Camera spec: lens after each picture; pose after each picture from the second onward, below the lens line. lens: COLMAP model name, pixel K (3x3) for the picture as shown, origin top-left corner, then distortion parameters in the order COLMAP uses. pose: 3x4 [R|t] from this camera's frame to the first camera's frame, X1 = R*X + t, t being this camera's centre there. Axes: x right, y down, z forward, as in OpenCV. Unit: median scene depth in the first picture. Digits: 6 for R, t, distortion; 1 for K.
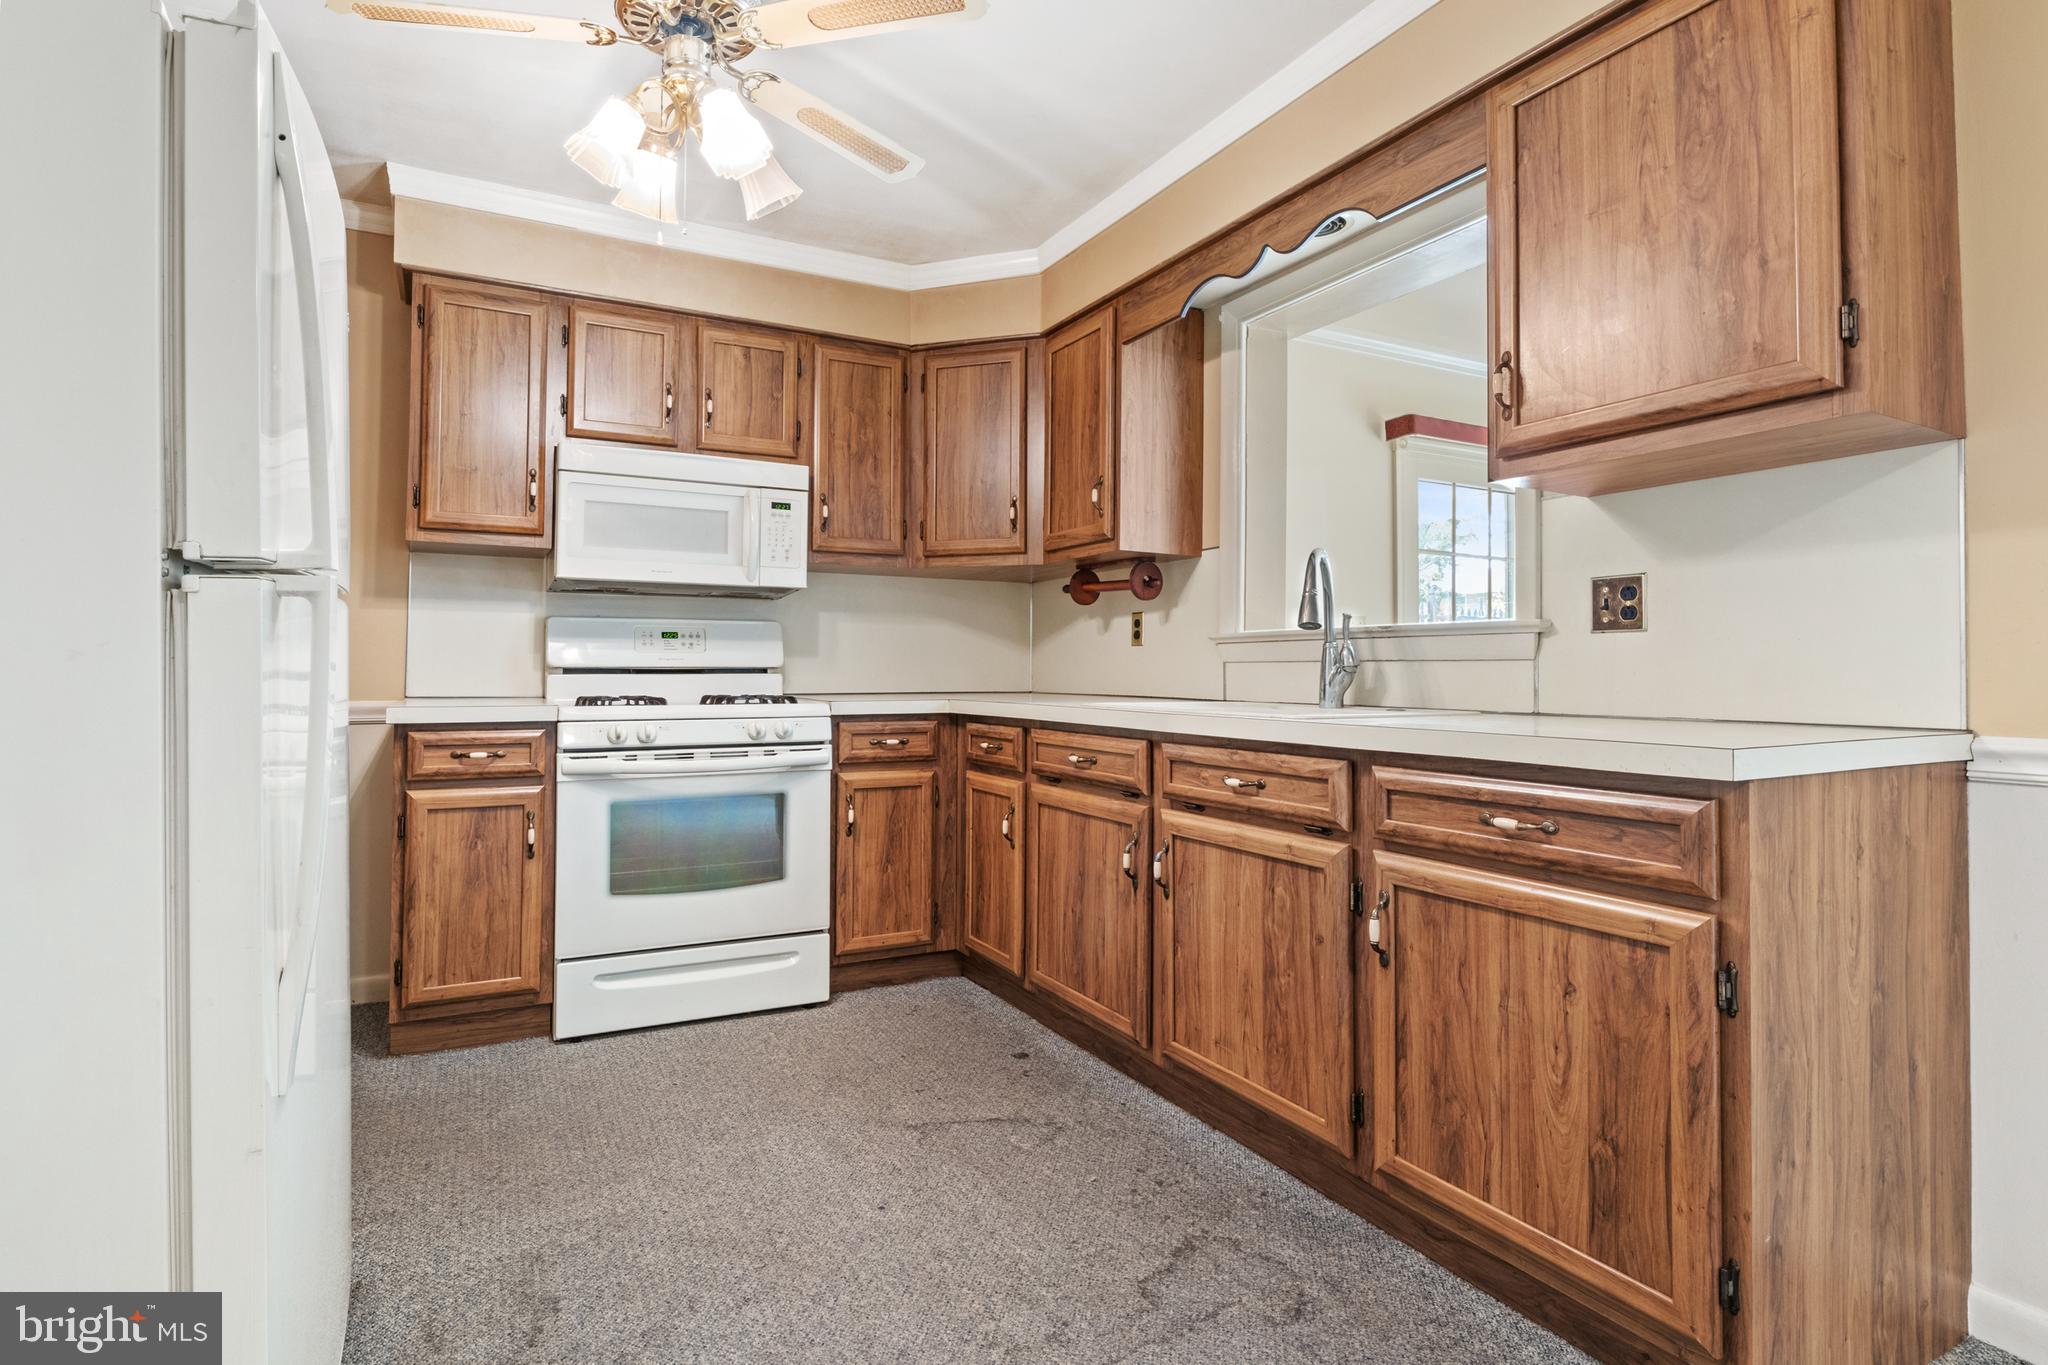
lens RADIAL K [[1022.6, 0, 1018.0], [0, 1022.6, 646.6], [0, 0, 1]] dist [-0.006441, -0.001639]
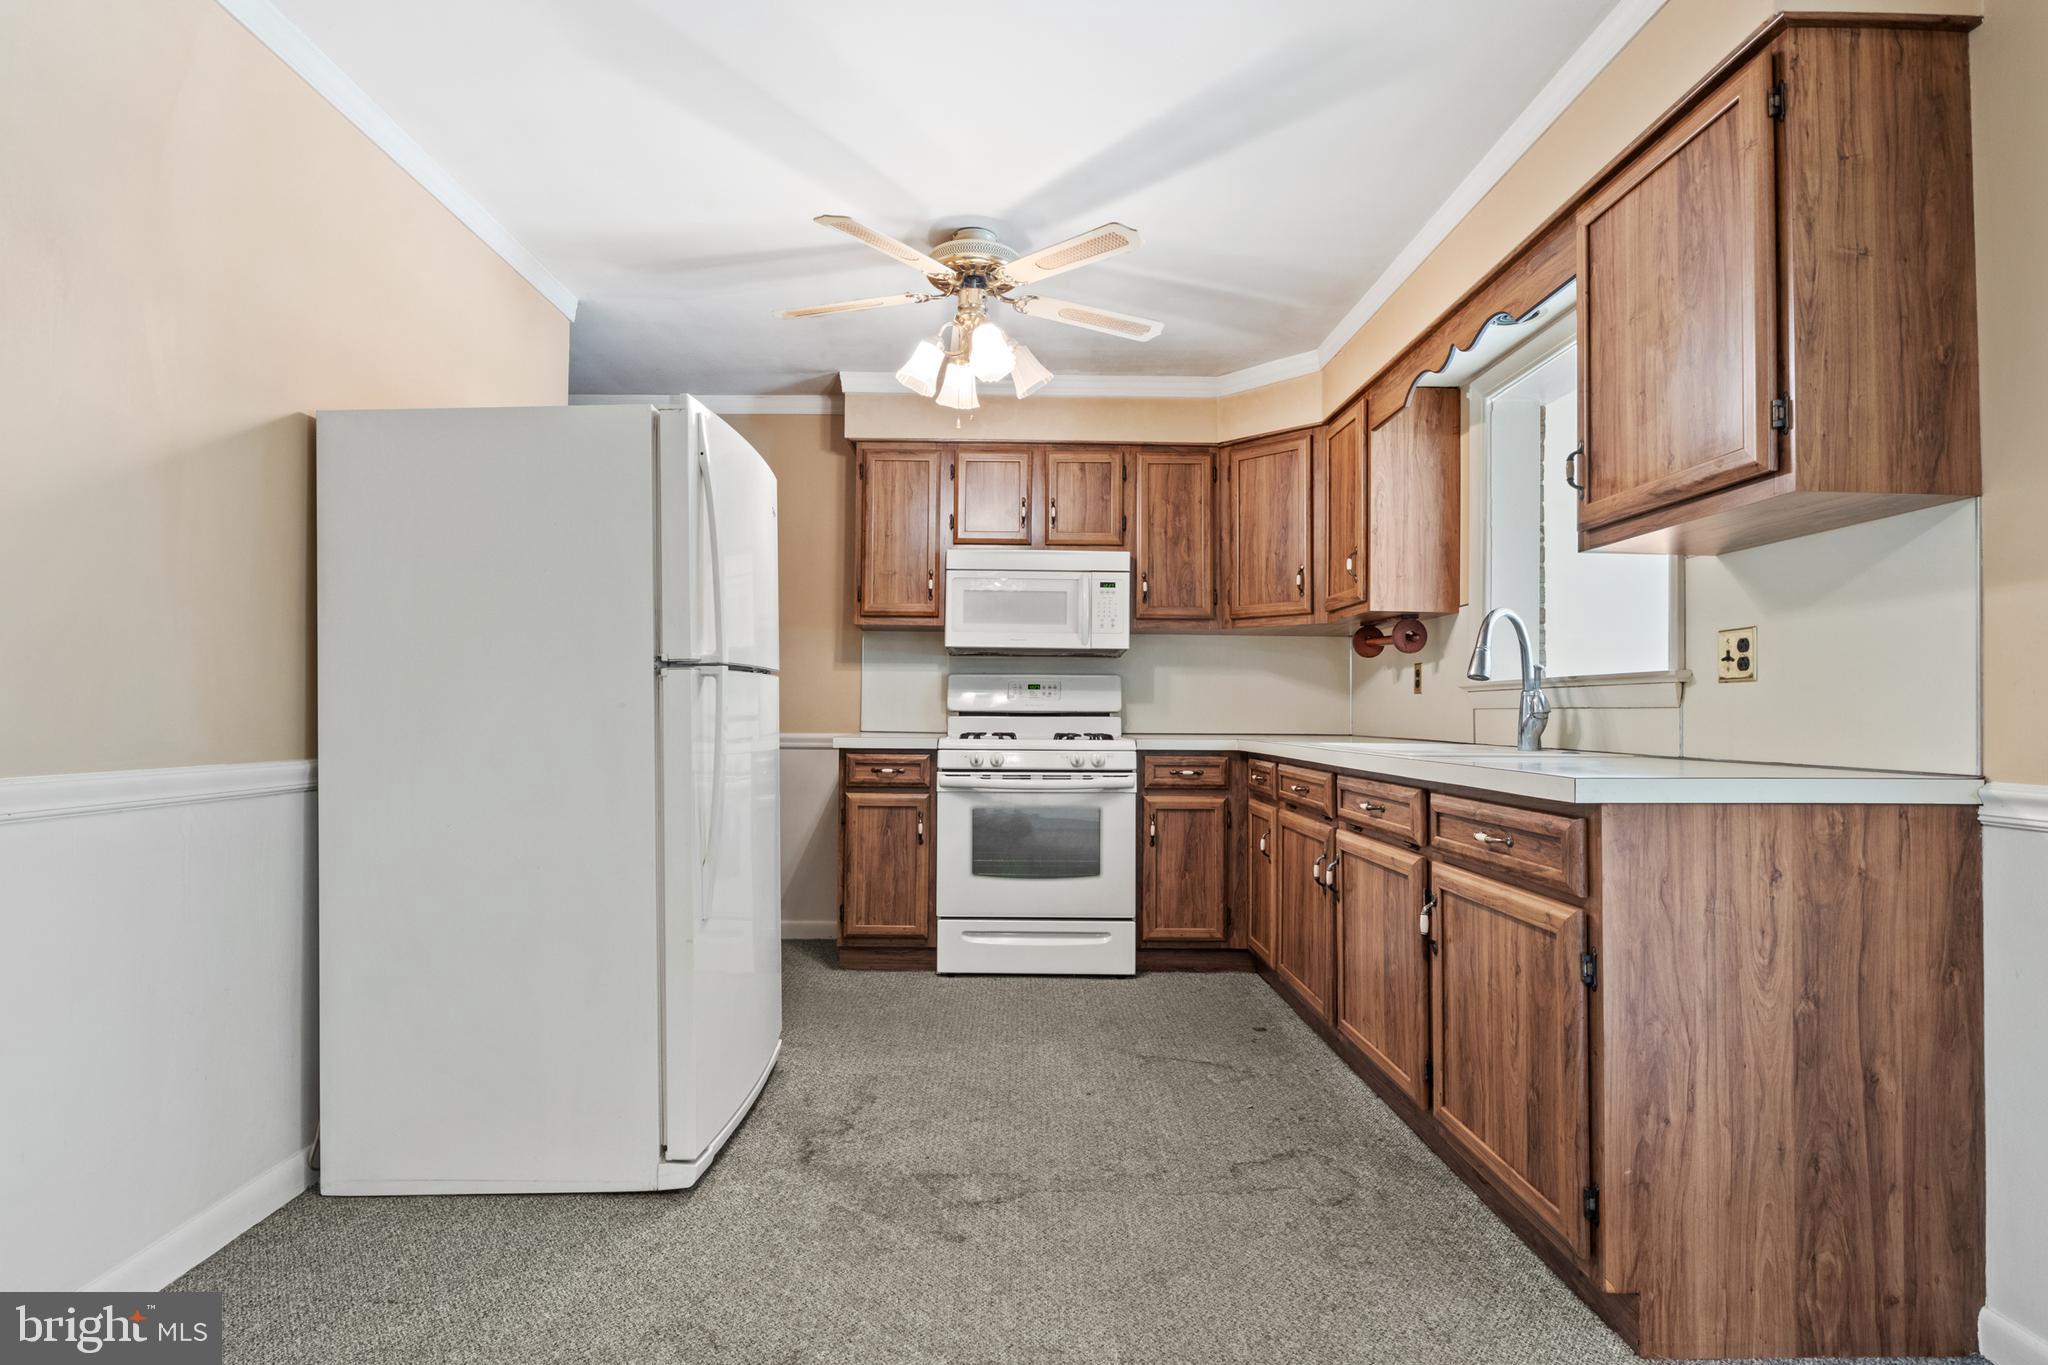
lens RADIAL K [[1022.6, 0, 1044.3], [0, 1022.6, 690.1], [0, 0, 1]] dist [-0.006441, -0.001639]
pose [[0.896886, -0.005674, -0.442225, 0.377215], [0.005189, 0.999984, -0.002308, -0.006126], [0.442231, -0.000225, 0.896901, -0.255659]]
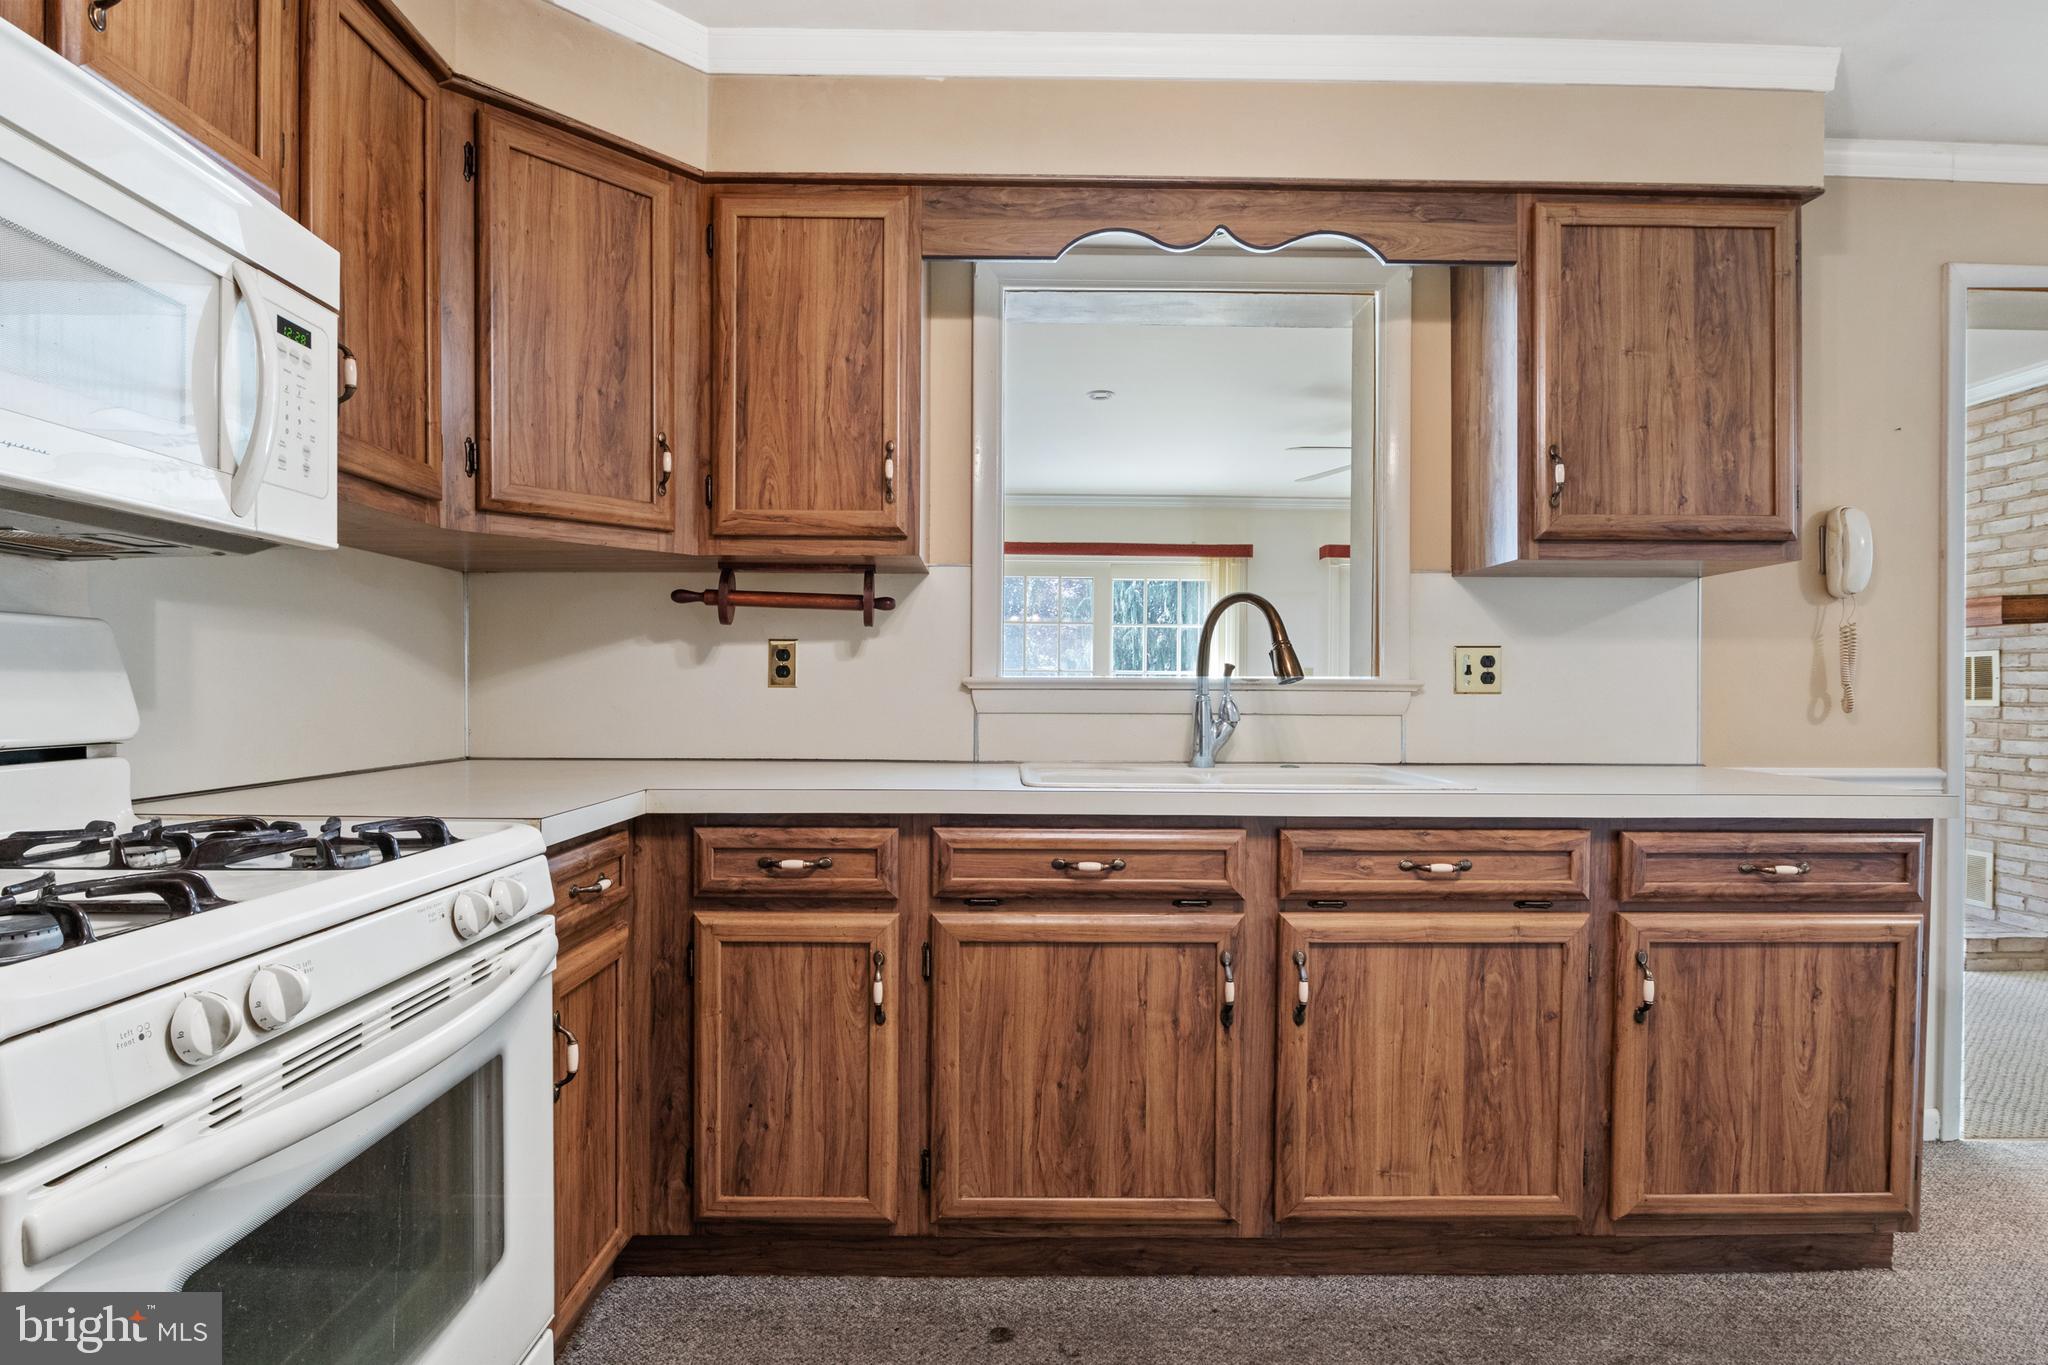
lens RADIAL K [[1022.6, 0, 1006.1], [0, 1022.6, 703.9], [0, 0, 1]] dist [-0.006441, -0.001639]
pose [[0.469508, -0.014197, 0.882814, -0.670627], [-0.025400, 0.999240, 0.029579, -0.021535], [-0.882563, -0.036311, 0.468790, 0.848330]]
